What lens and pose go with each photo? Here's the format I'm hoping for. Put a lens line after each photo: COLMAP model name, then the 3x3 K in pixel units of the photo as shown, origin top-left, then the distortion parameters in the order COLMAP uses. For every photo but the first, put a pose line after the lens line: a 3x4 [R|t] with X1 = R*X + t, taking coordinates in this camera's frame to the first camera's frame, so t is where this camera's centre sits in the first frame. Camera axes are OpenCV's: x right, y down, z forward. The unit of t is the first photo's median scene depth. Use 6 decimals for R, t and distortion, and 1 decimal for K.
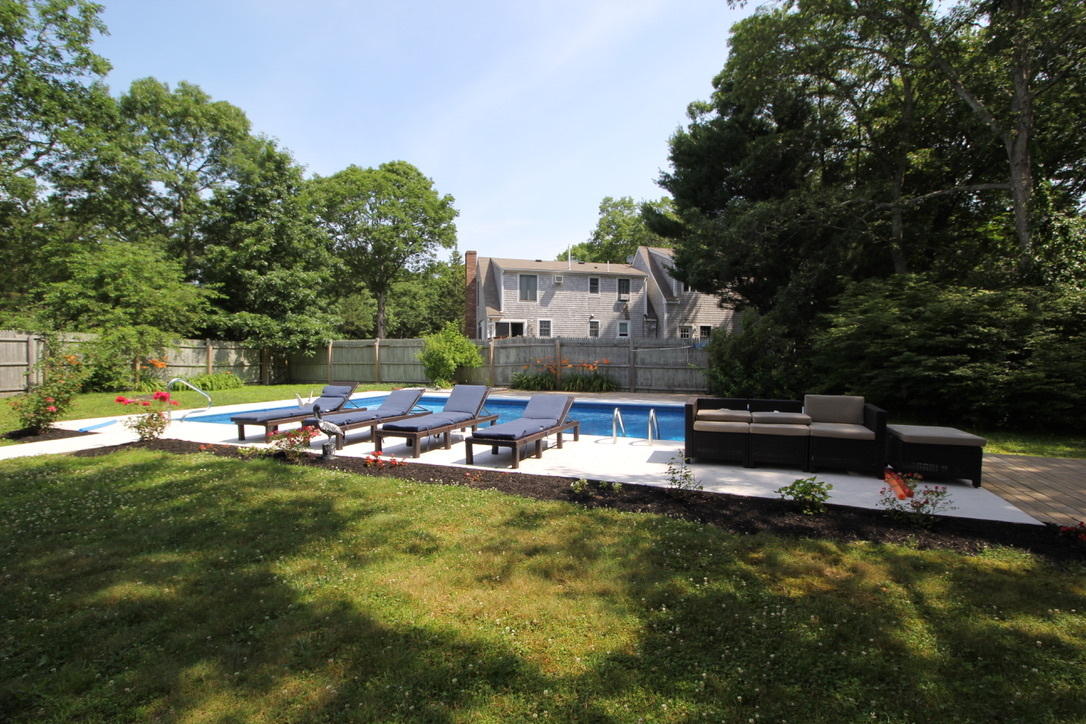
lens RADIAL K [[499.5, 0, 545.2], [0, 499.5, 360.6], [0, 0, 1]] dist [-0.004714, -0.000848]
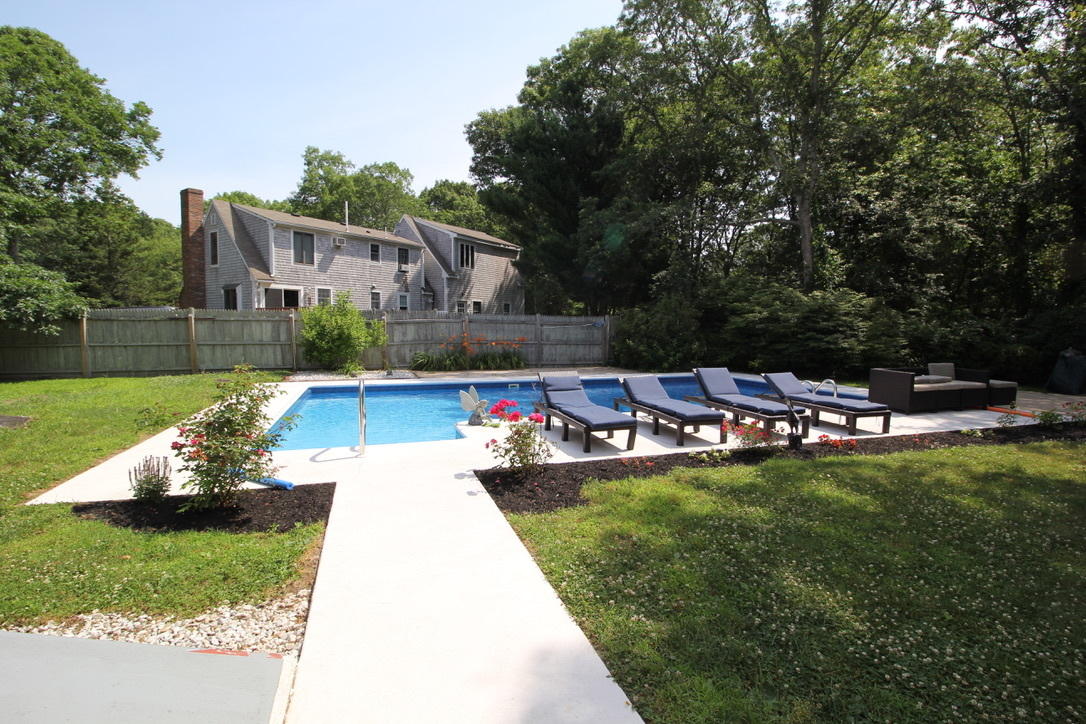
lens RADIAL K [[499.5, 0, 548.1], [0, 499.5, 360.4], [0, 0, 1]] dist [-0.004714, -0.000848]
pose [[0.776828, -0.038451, 0.628537, -0.242405], [0.003182, 0.998361, 0.057141, -0.005942], [-0.629704, -0.042389, 0.775677, 0.093606]]
